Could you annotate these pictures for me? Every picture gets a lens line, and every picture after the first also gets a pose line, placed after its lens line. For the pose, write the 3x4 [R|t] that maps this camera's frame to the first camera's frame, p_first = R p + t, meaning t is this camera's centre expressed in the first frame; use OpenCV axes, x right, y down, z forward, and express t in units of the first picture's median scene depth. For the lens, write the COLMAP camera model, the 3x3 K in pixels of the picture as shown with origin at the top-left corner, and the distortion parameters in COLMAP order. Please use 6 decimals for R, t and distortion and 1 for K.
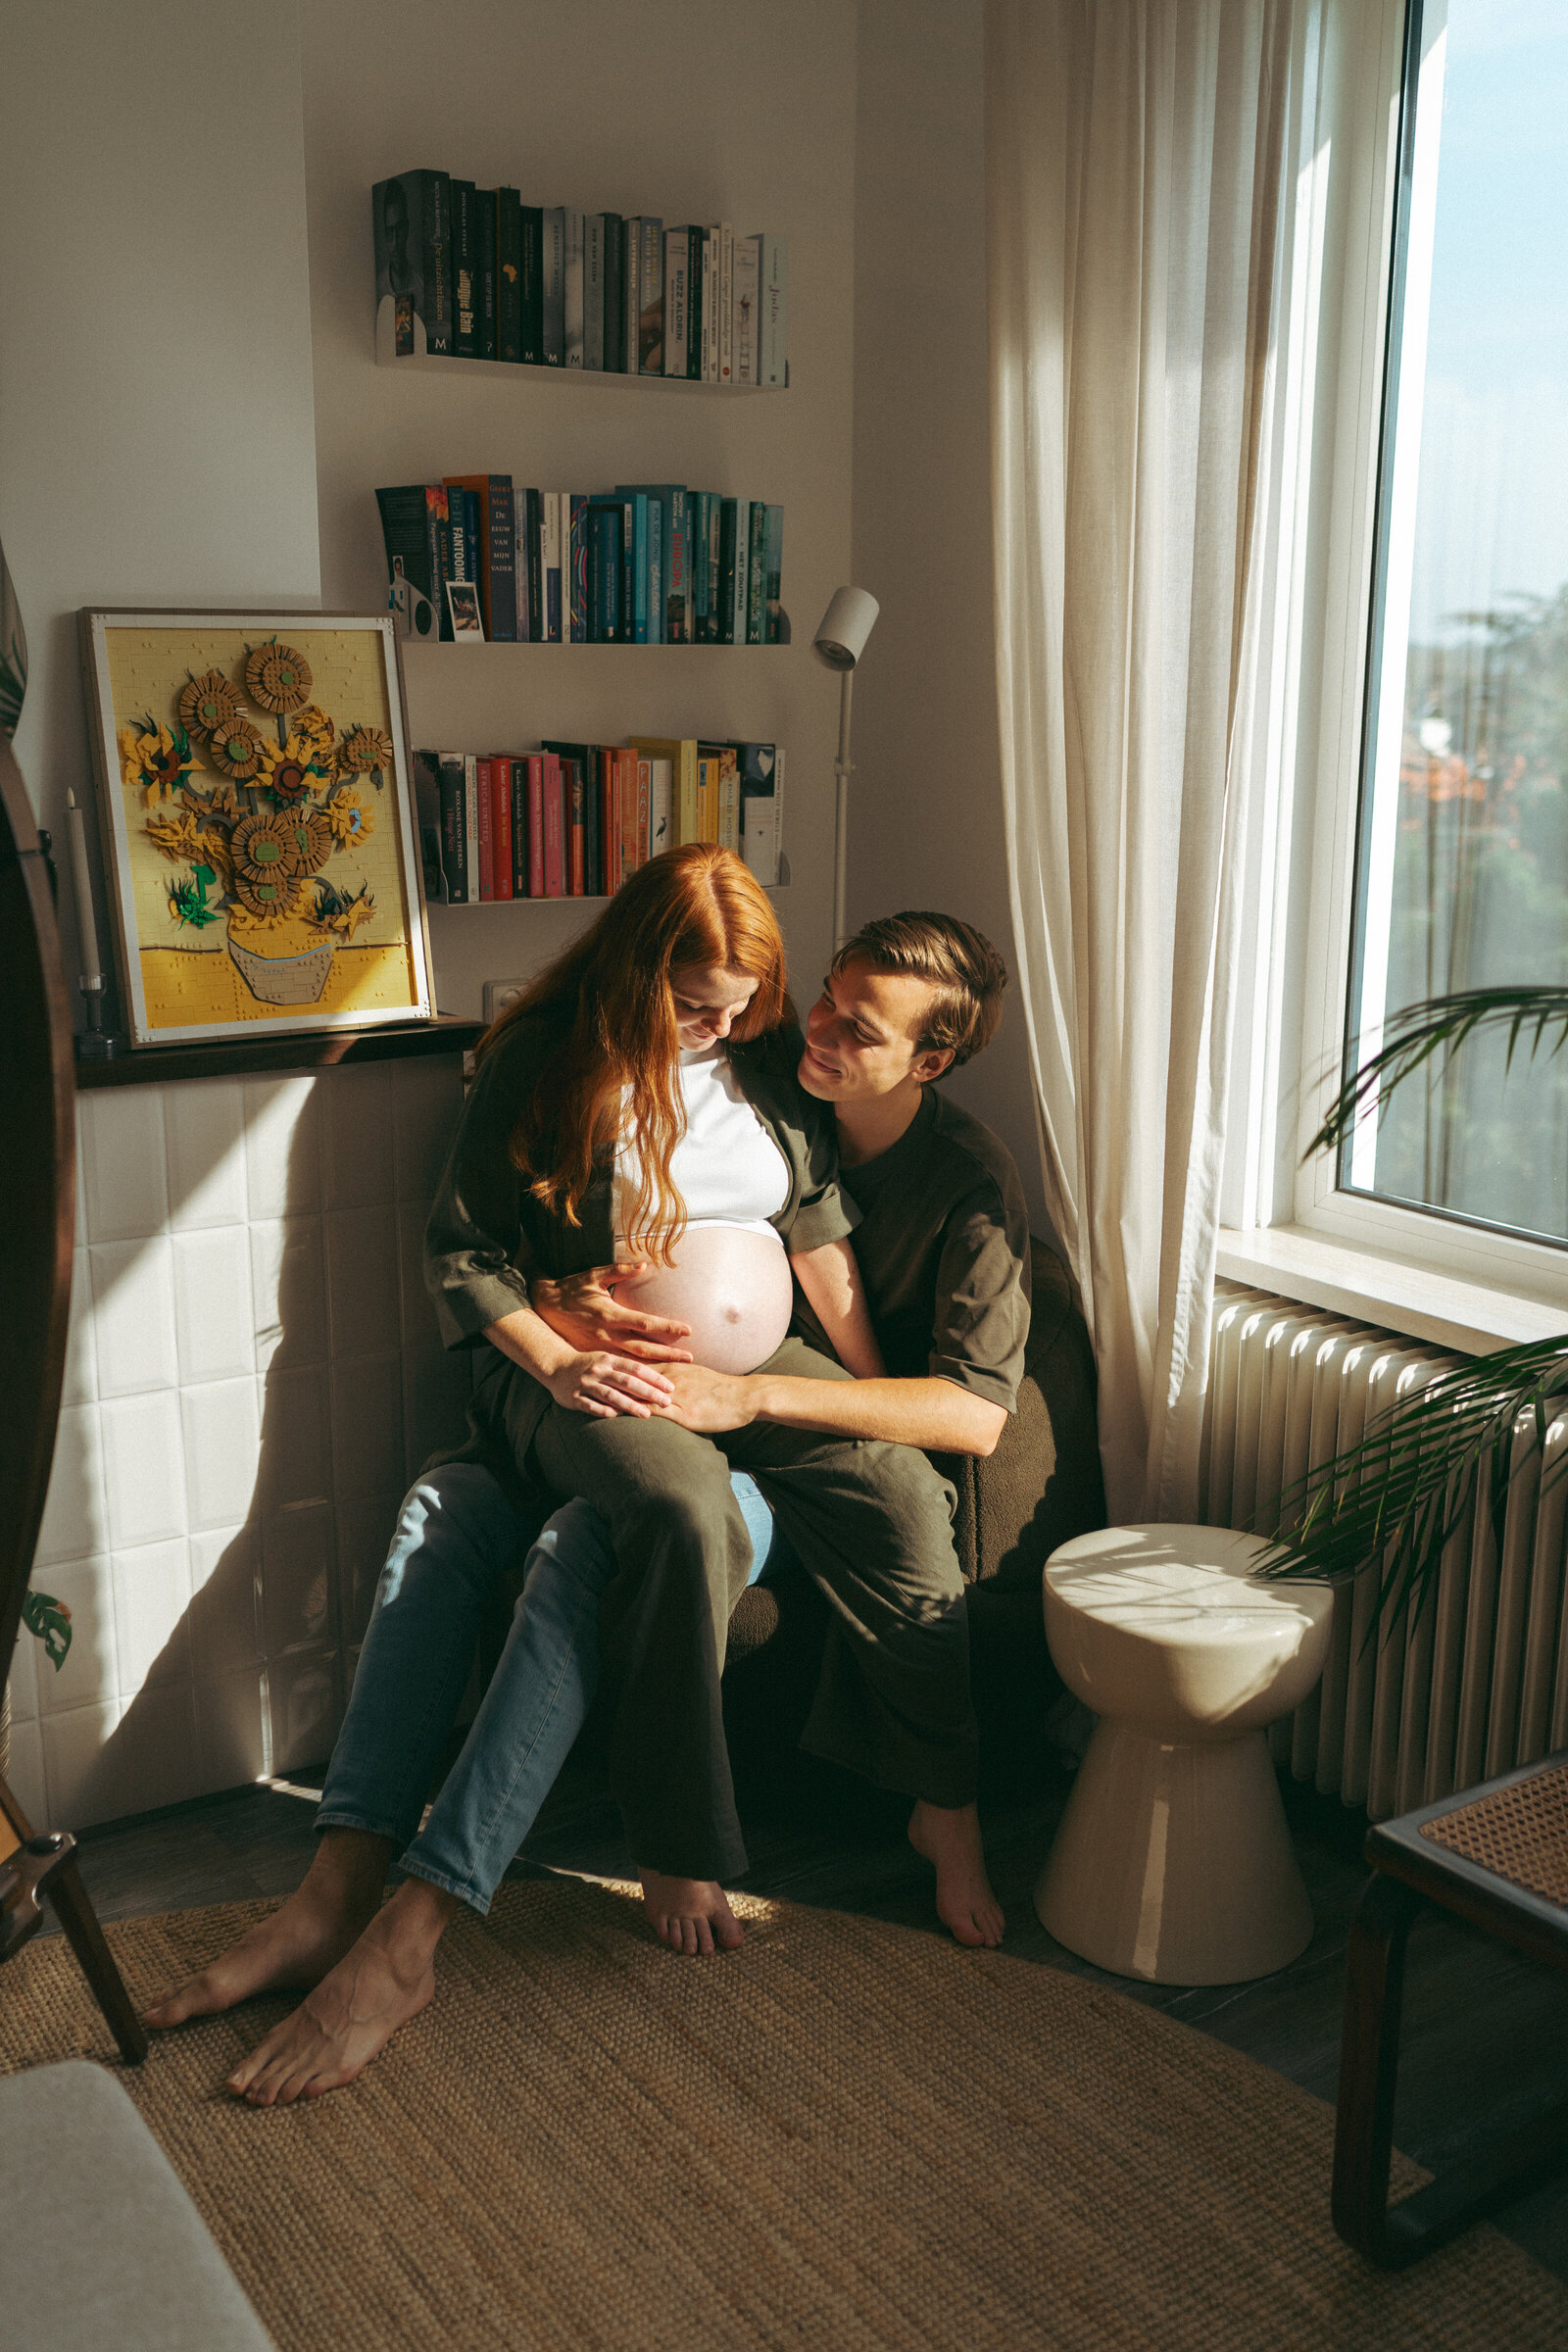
lens RADIAL K [[2346.8, 0, 784.0], [0, 2346.8, 1176.0], [0, 0, 1]] dist [-0.005823, -0.009060]
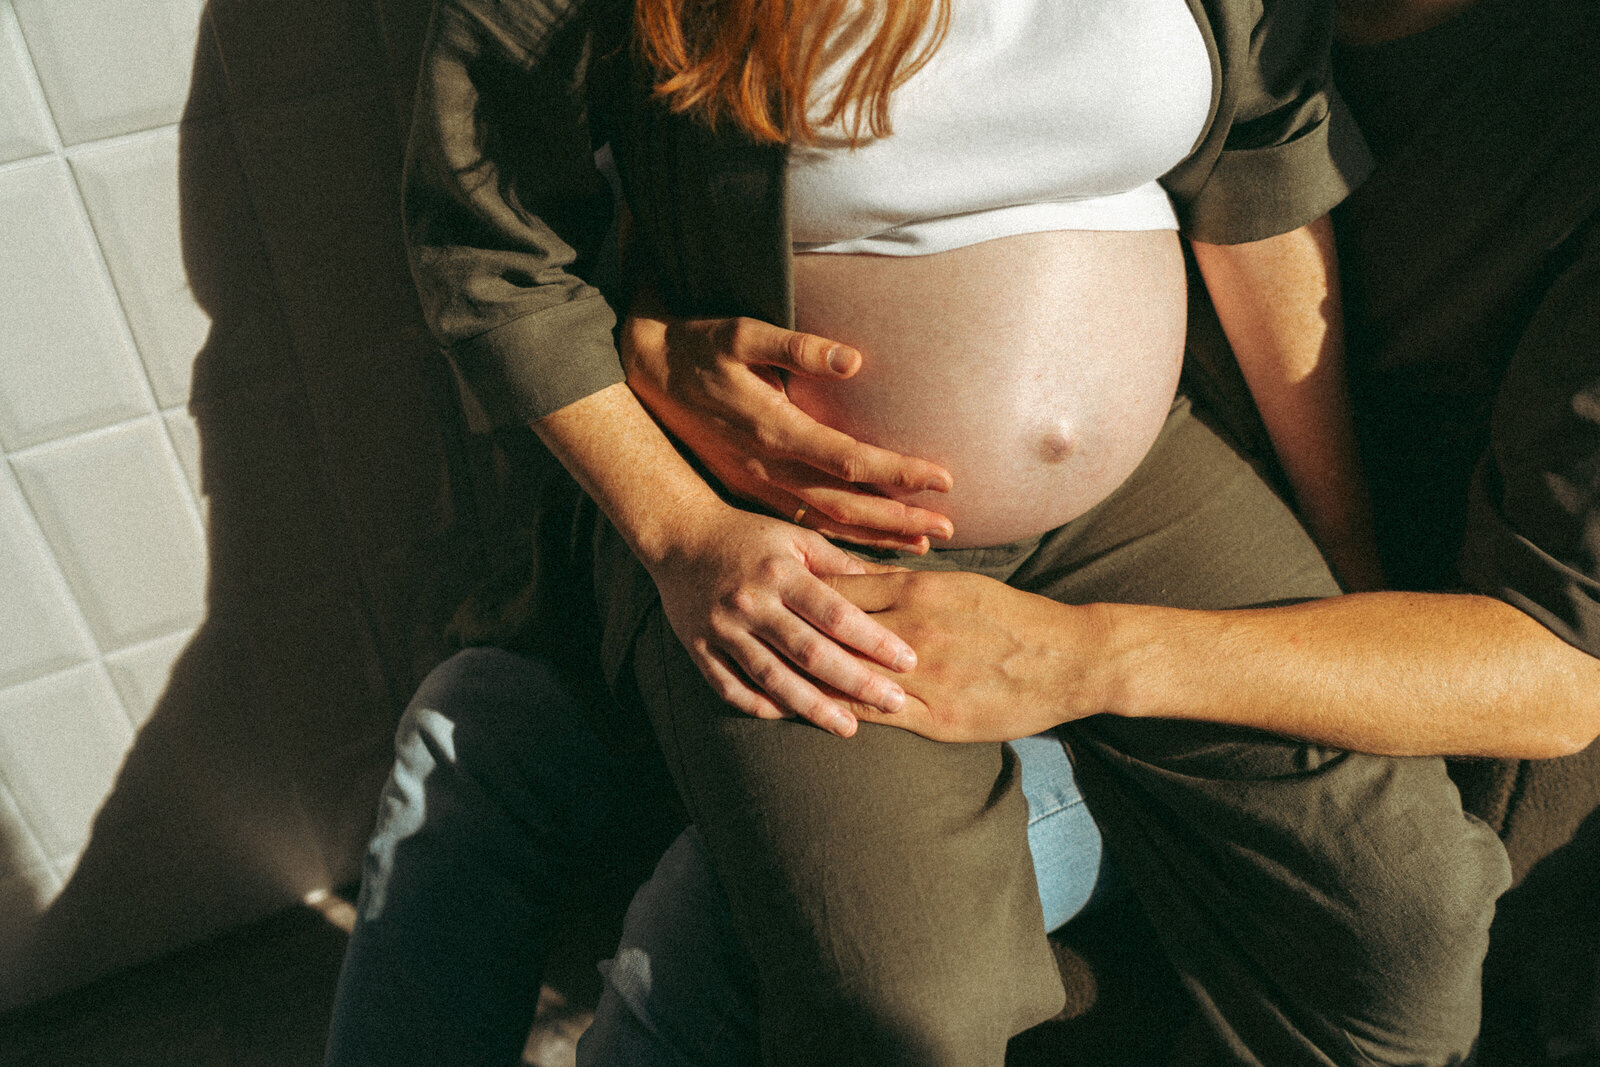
lens RADIAL K [[1596.5, 0, 775.5], [0, 1596.5, 609.9], [0, 0, 1]] dist [-0.005823, -0.009060]
pose [[0.987181, 0.088558, -0.132786, -0.025341], [-0.008674, 0.860491, 0.509392, -0.053620], [0.159372, -0.501710, 0.850228, 0.561337]]
